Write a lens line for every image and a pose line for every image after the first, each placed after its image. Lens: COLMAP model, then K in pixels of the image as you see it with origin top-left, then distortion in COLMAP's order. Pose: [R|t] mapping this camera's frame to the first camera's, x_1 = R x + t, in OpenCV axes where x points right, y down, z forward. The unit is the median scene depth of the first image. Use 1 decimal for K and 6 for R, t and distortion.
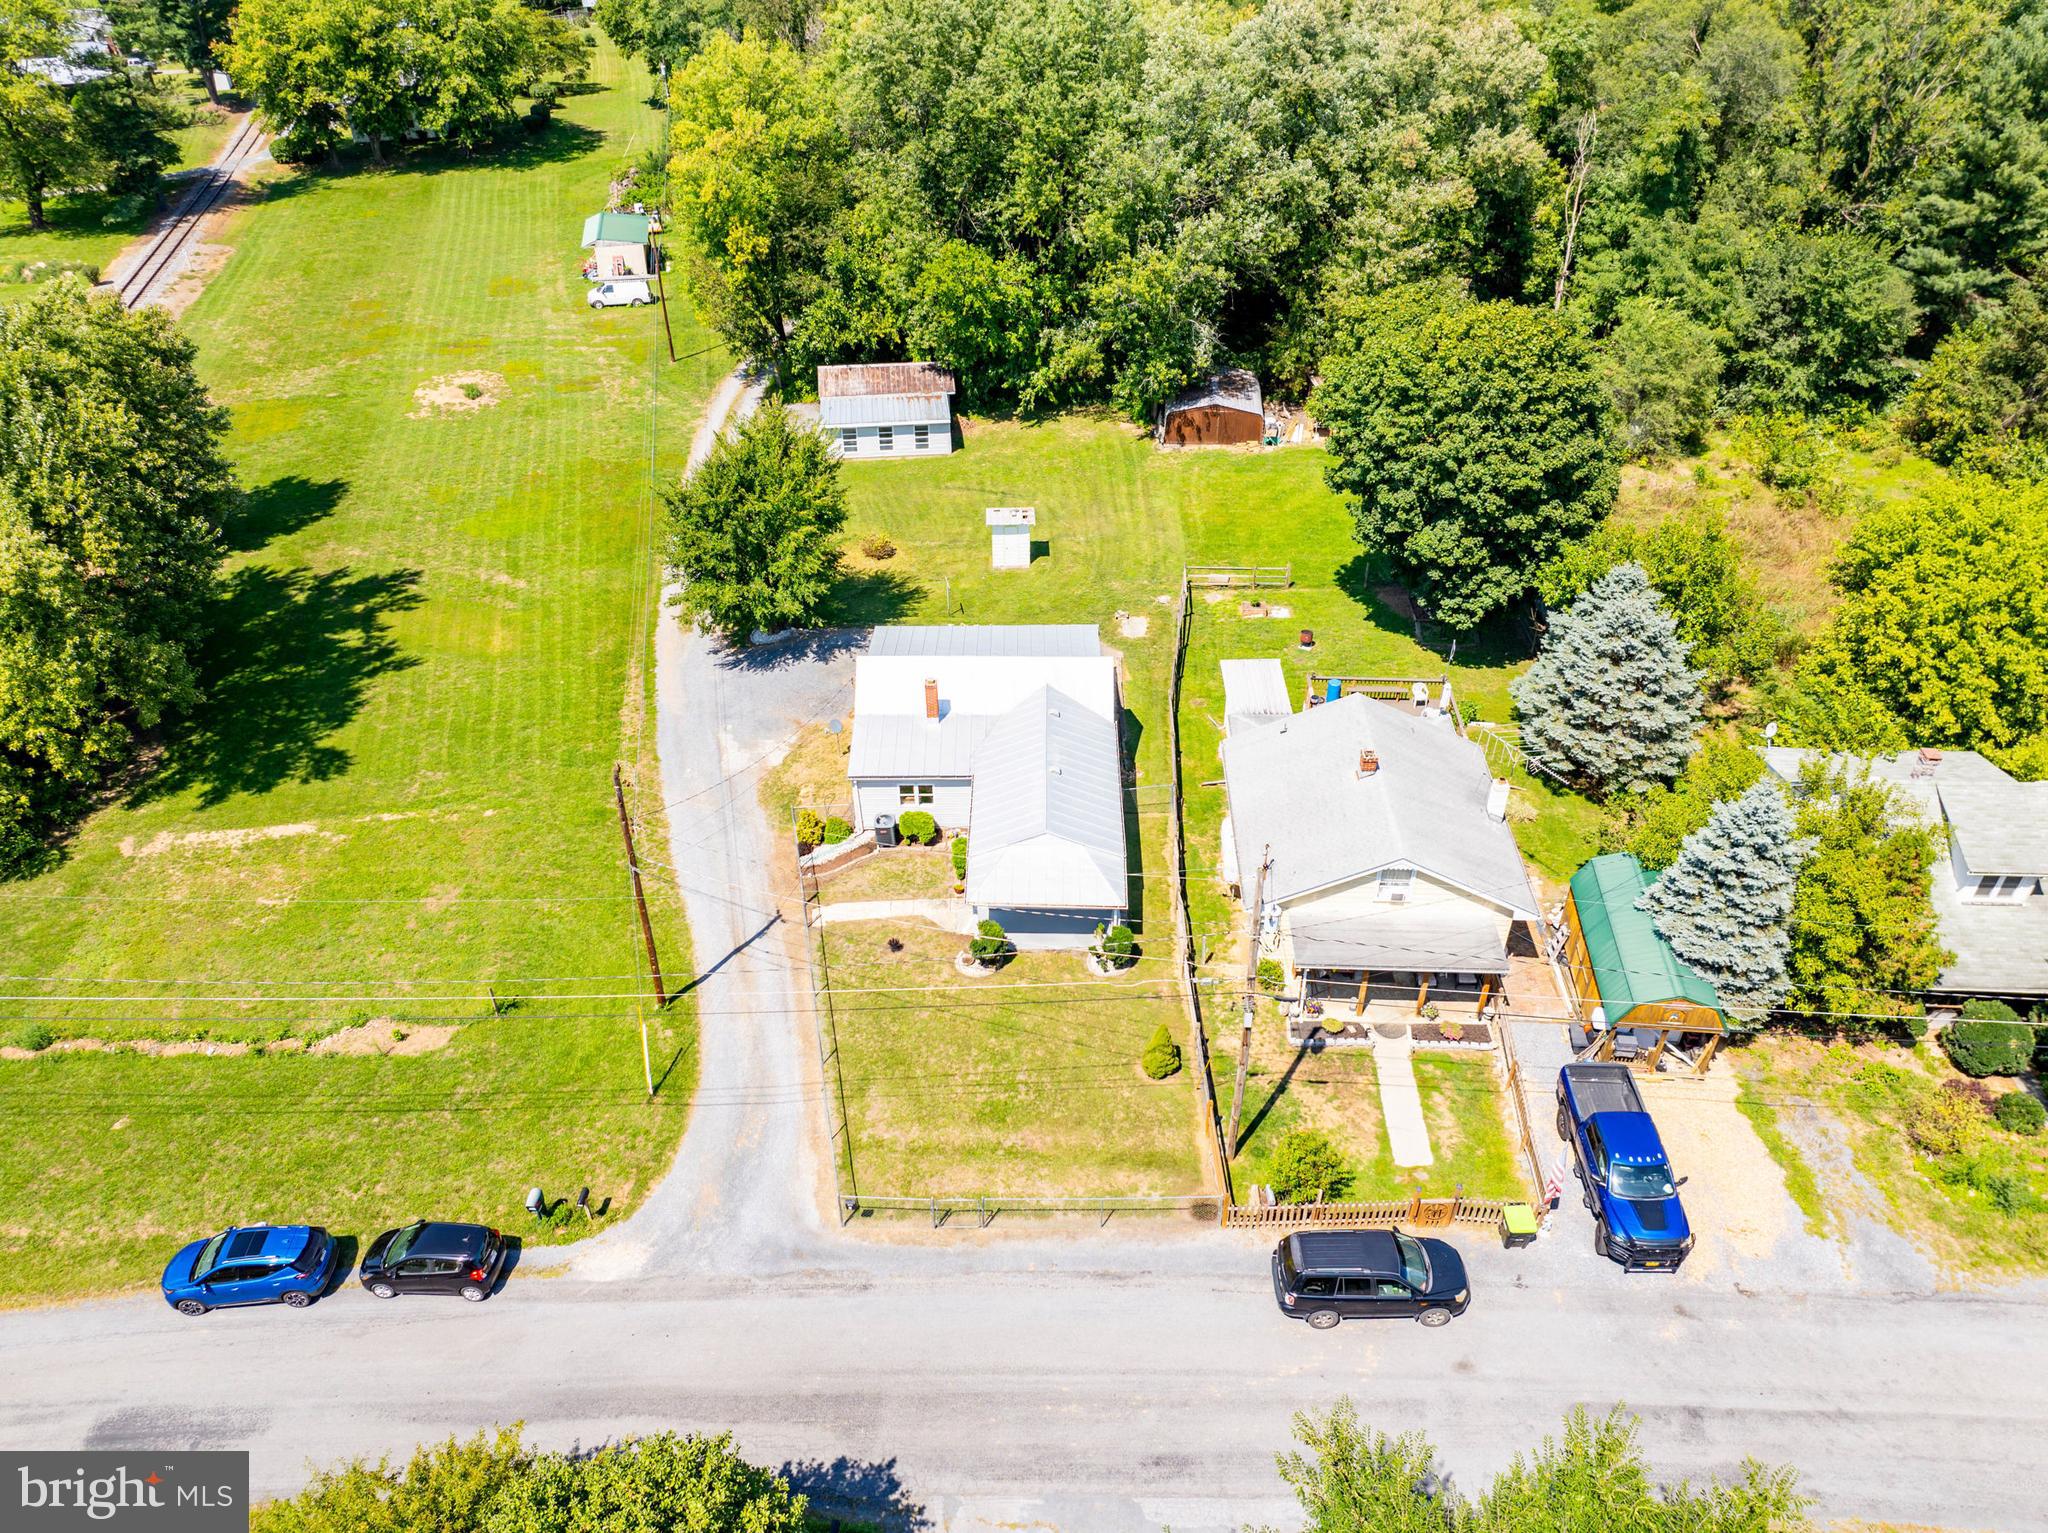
lens RADIAL K [[1410.4, 0, 1024.0], [0, 1410.4, 766.5], [0, 0, 1]] dist [-0.003250, -0.061405]
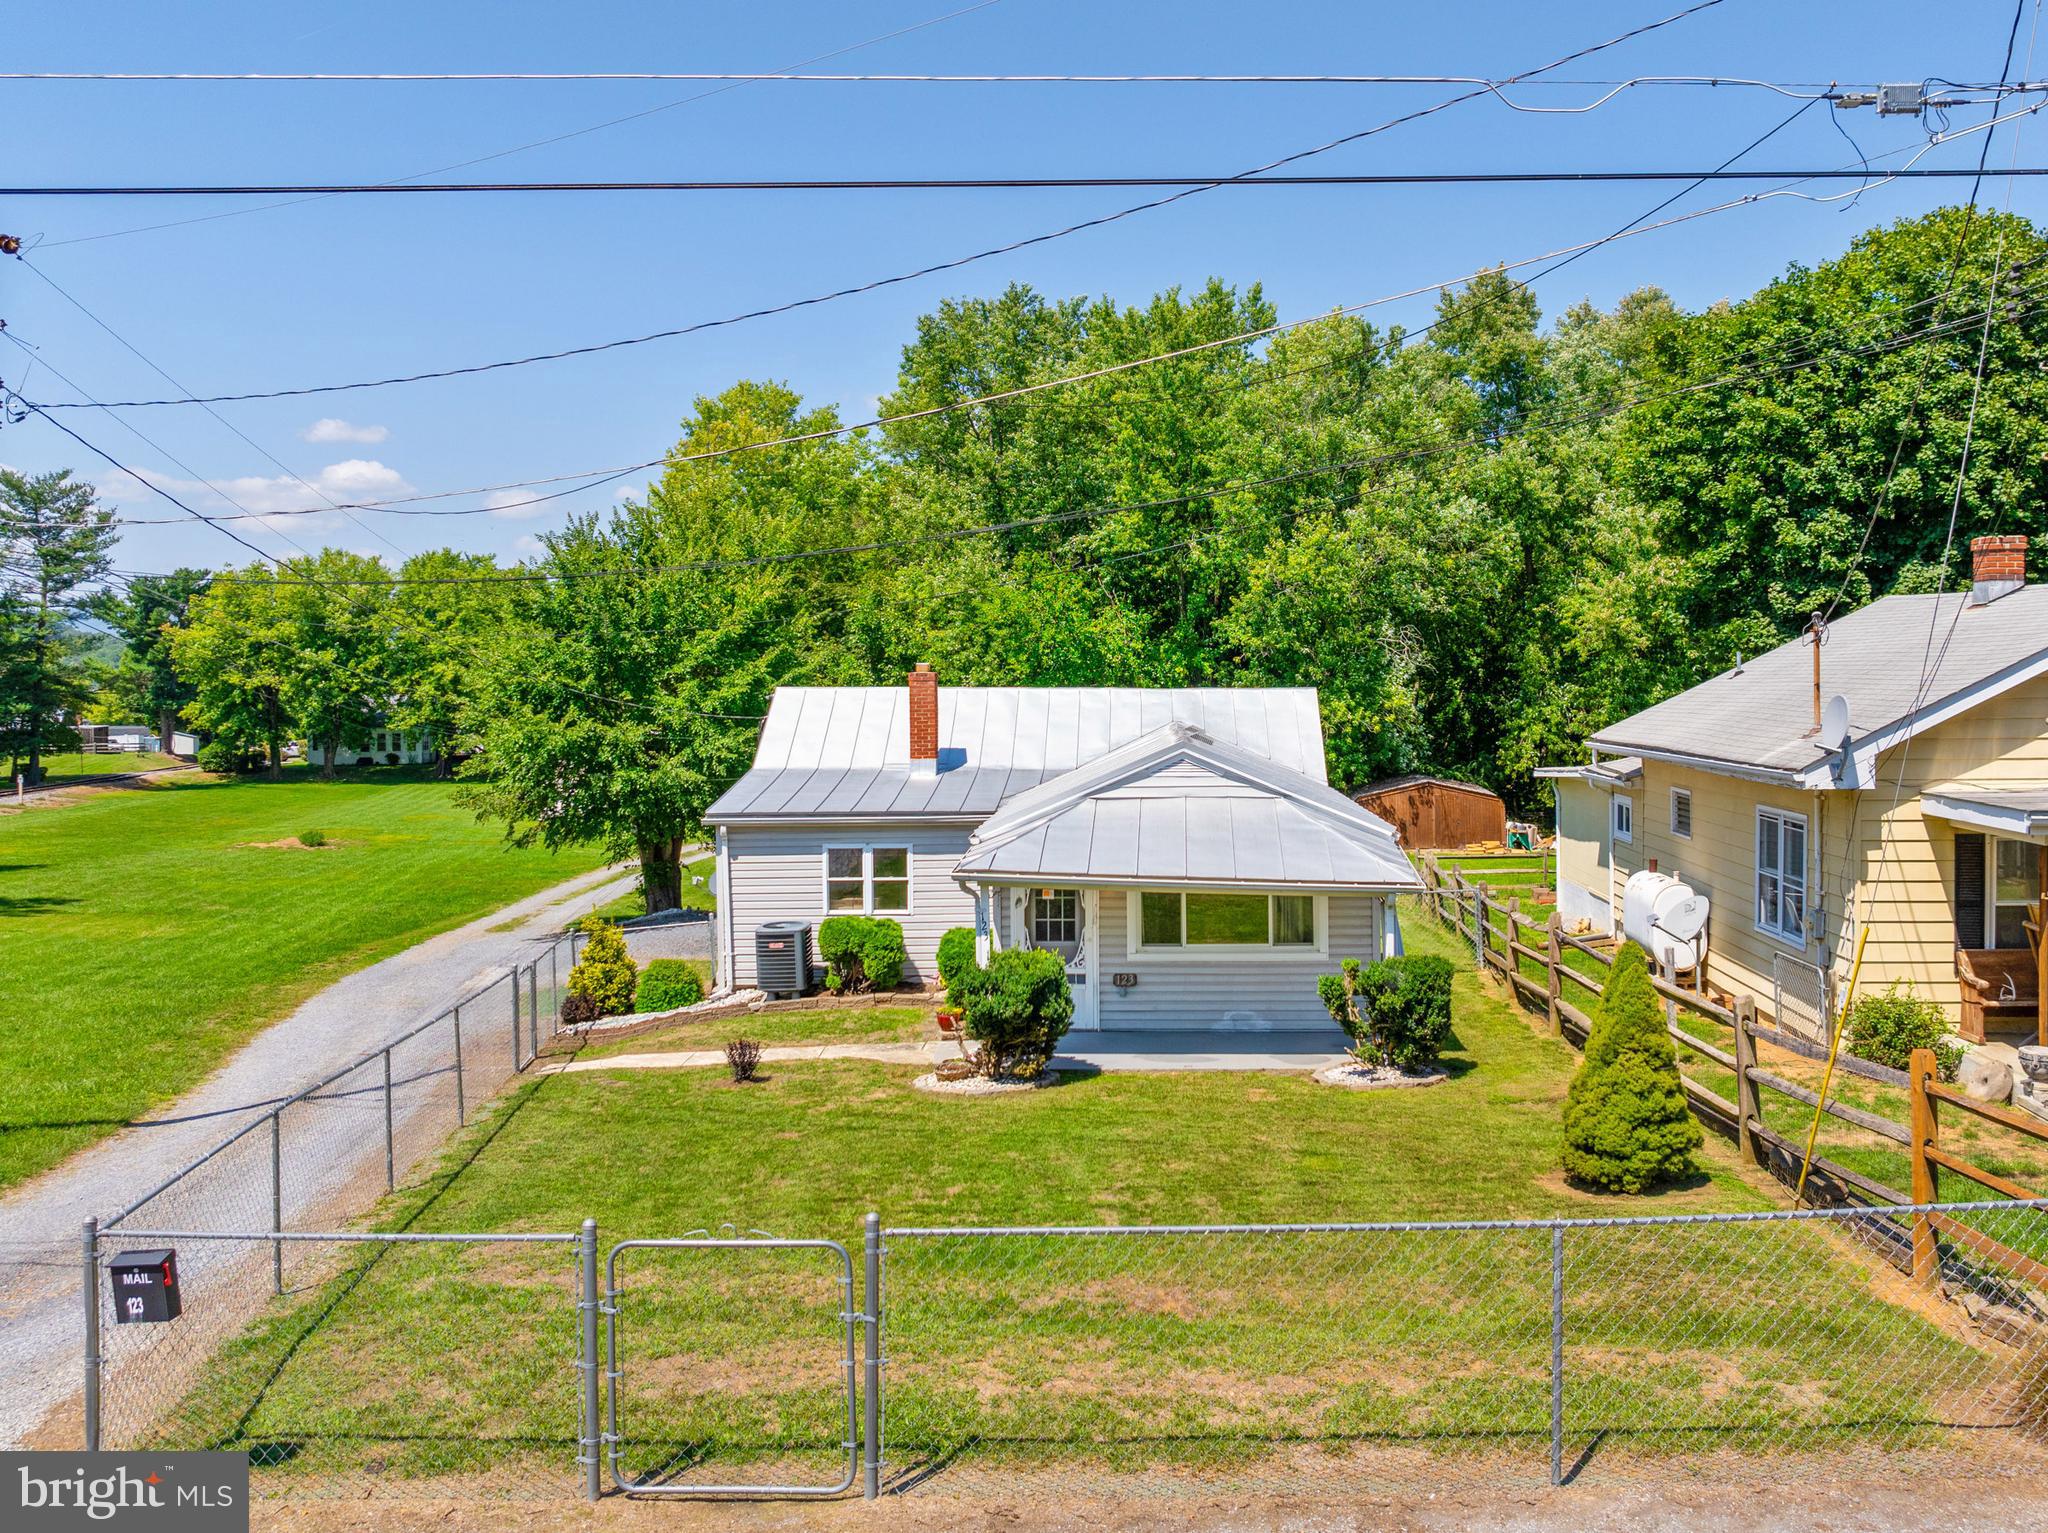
lens RADIAL K [[1664.0, 0, 1103.0], [0, 1664.0, 707.5], [0, 0, 1]] dist [0.003160, -0.065019]
pose [[0.999837, -0.001945, -0.017940, 0.002700], [-0.009246, 0.798556, -0.601850, 0.314001], [0.015497, 0.601918, 0.798408, 0.656676]]
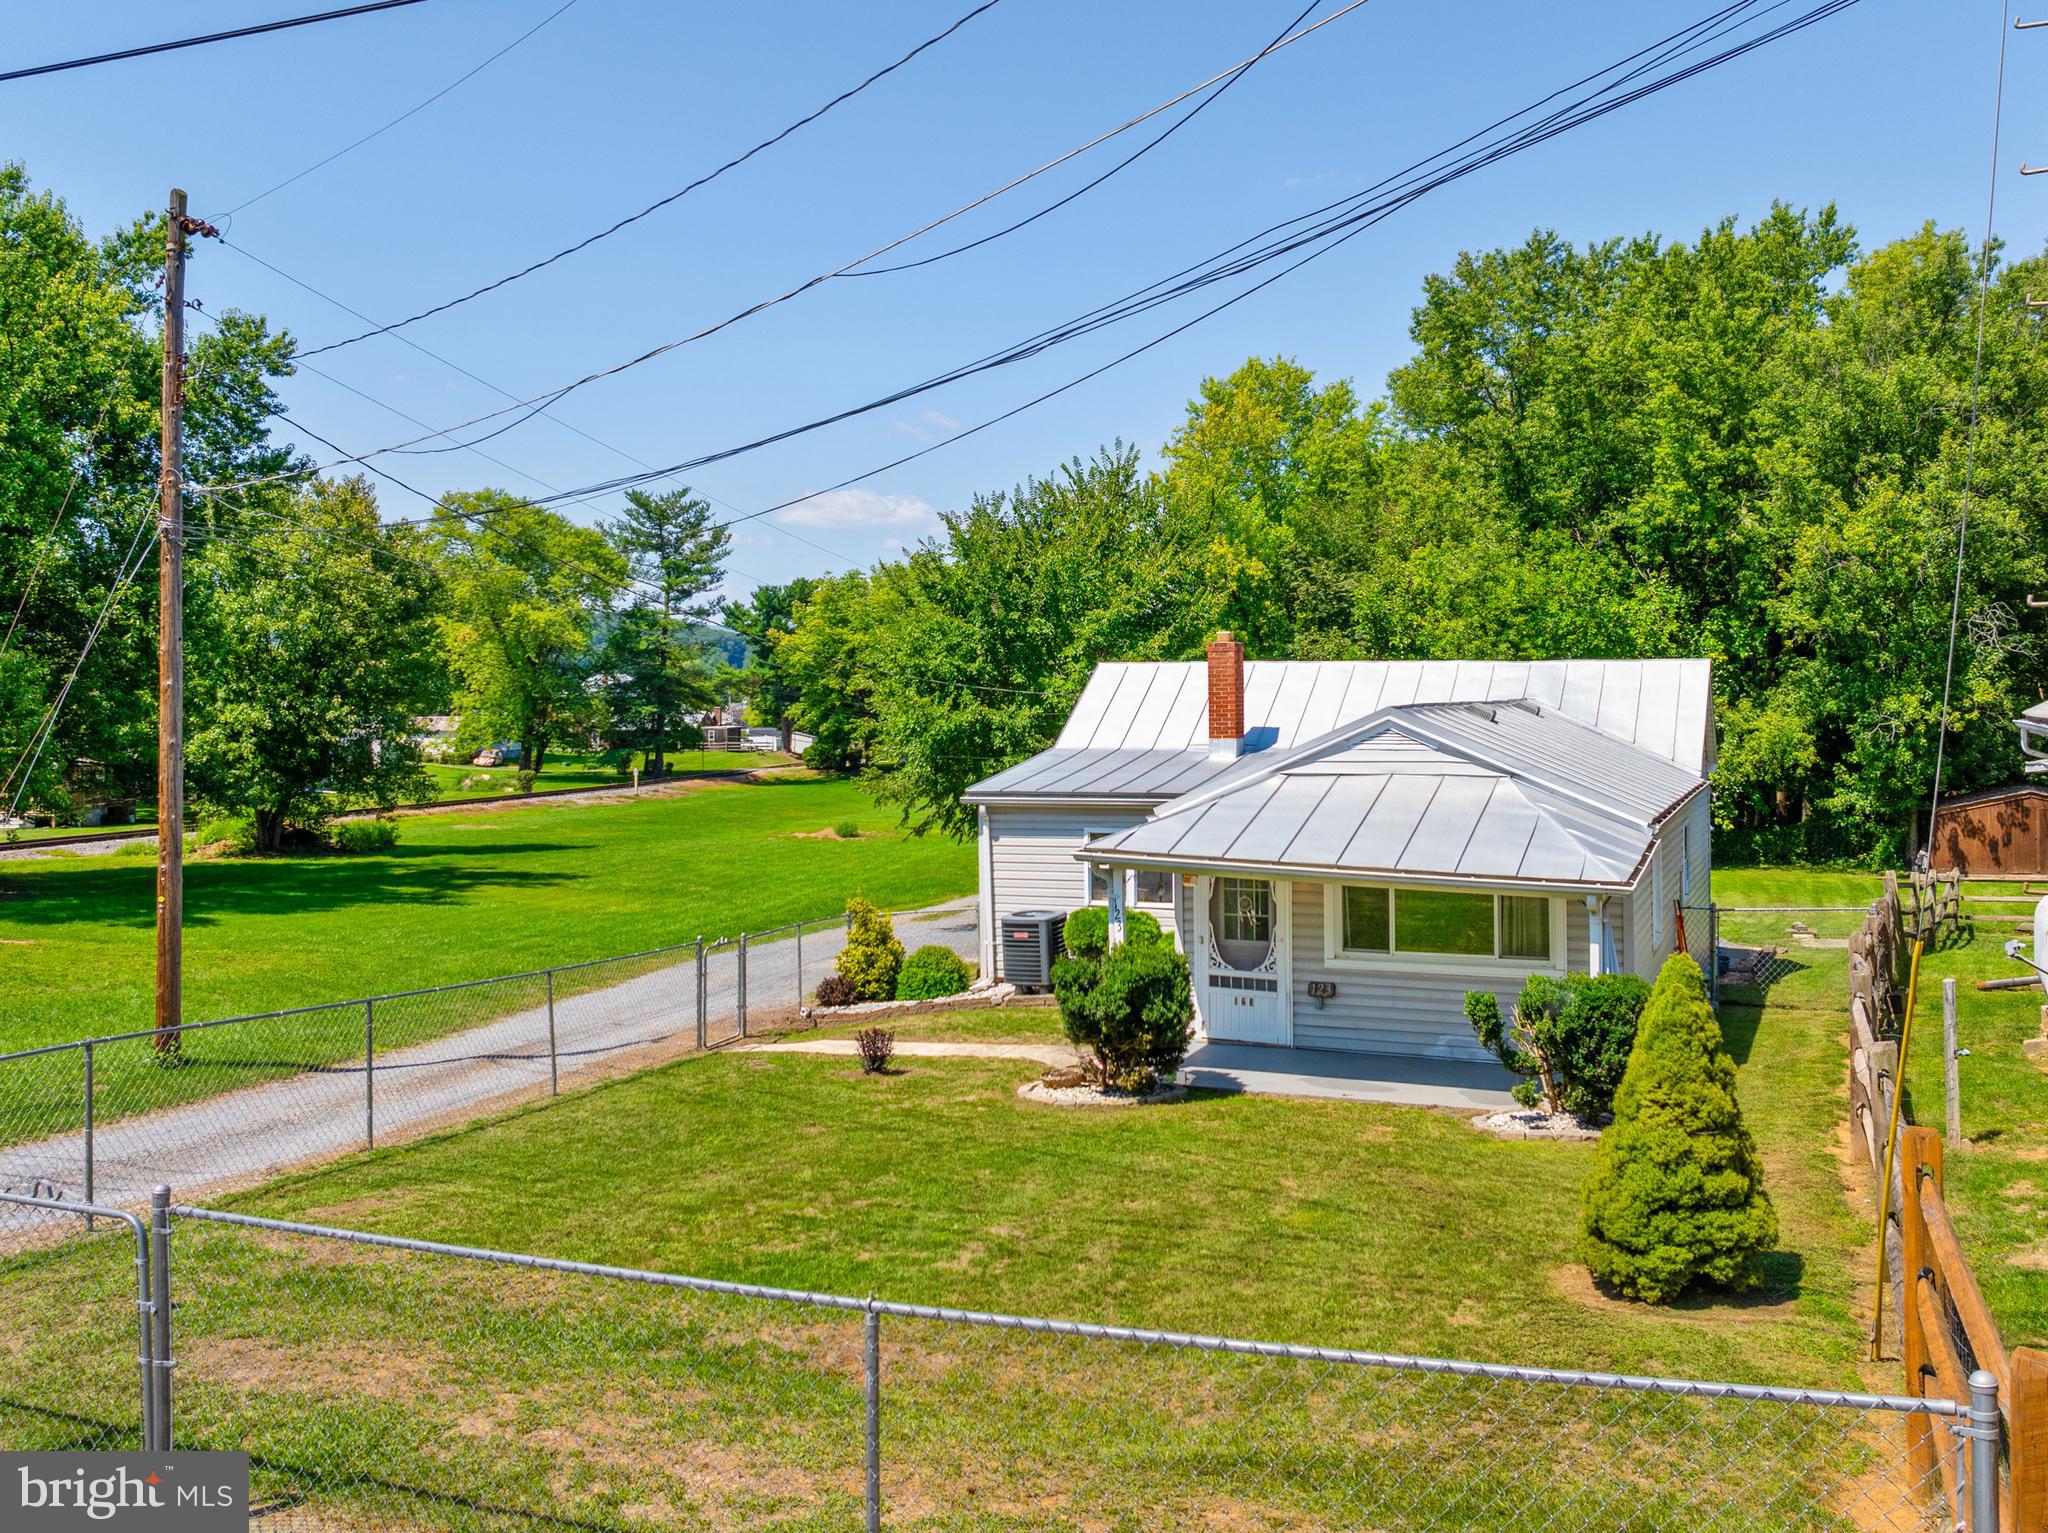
lens RADIAL K [[1749.9, 0, 1117.3], [0, 1749.9, 716.2], [0, 0, 1]] dist [-0.008814, -0.009515]
pose [[0.928684, 0.001796, -0.370867, 0.106428], [-0.225116, 0.797427, -0.559850, 0.285112], [0.294734, 0.603412, 0.740962, 0.715288]]
